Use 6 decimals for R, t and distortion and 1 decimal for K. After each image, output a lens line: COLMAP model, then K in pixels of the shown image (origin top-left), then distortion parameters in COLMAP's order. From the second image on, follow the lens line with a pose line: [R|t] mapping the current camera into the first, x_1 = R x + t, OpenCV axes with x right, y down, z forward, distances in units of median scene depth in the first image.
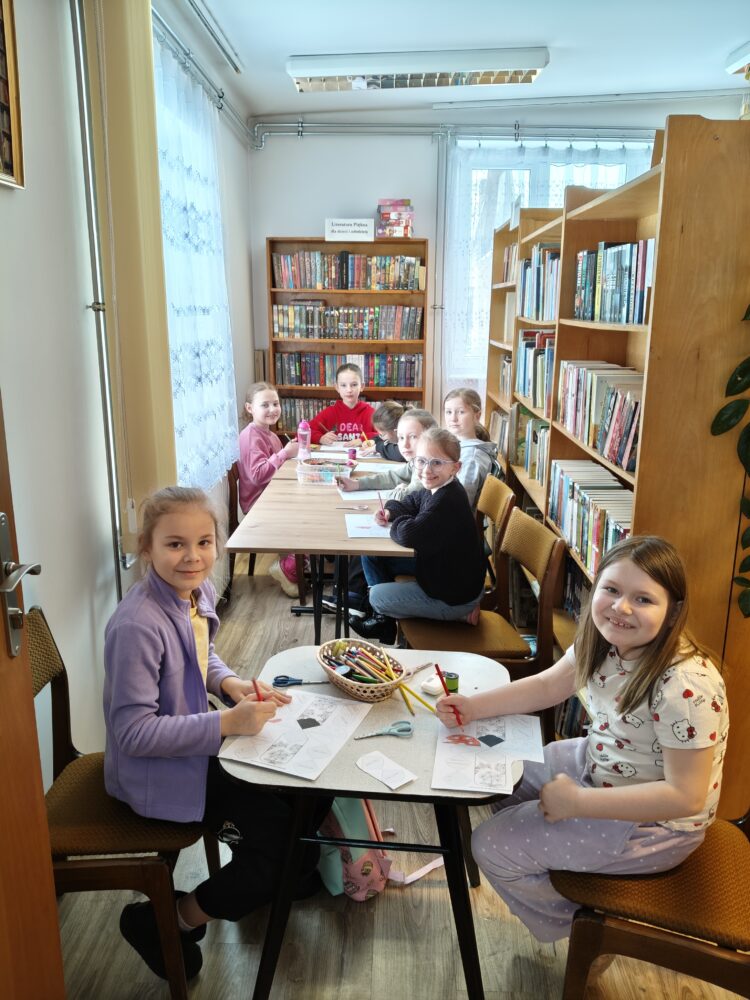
lens RADIAL K [[761.0, 0, 373.4], [0, 761.0, 503.6], [0, 0, 1]] dist [0.006554, -0.038065]
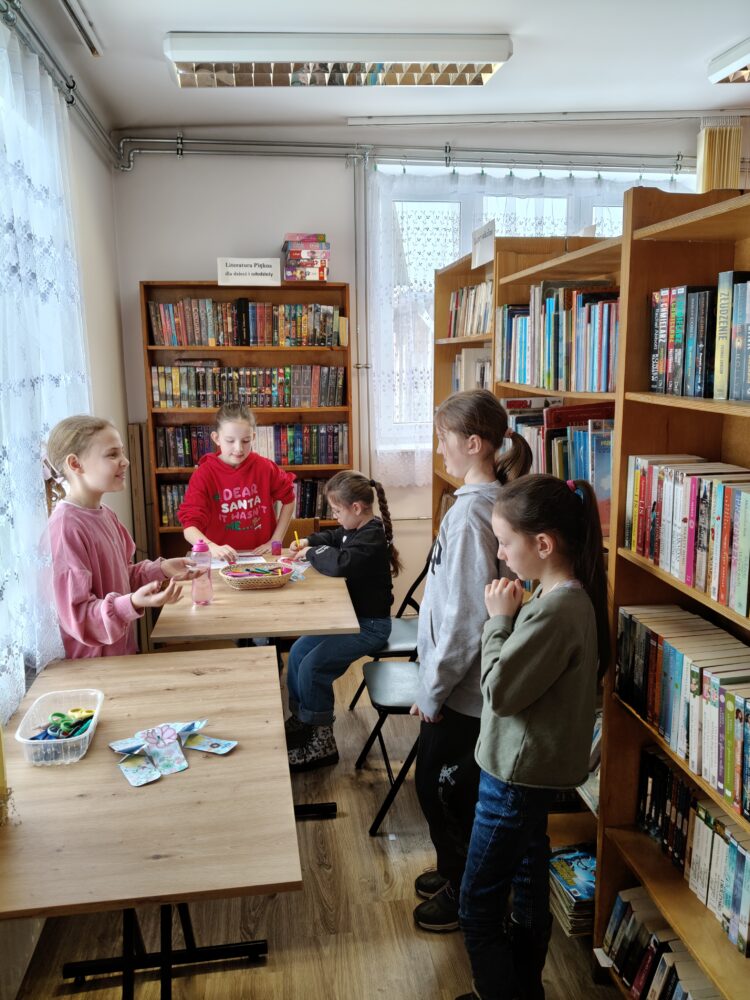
lens RADIAL K [[761.0, 0, 374.6], [0, 761.0, 493.4], [0, 0, 1]] dist [0.006554, -0.038065]
pose [[0.986472, -0.046487, 0.157201, -0.036993], [0.058083, 0.995855, -0.069996, -0.067401], [-0.153295, 0.078179, 0.985083, 0.218340]]
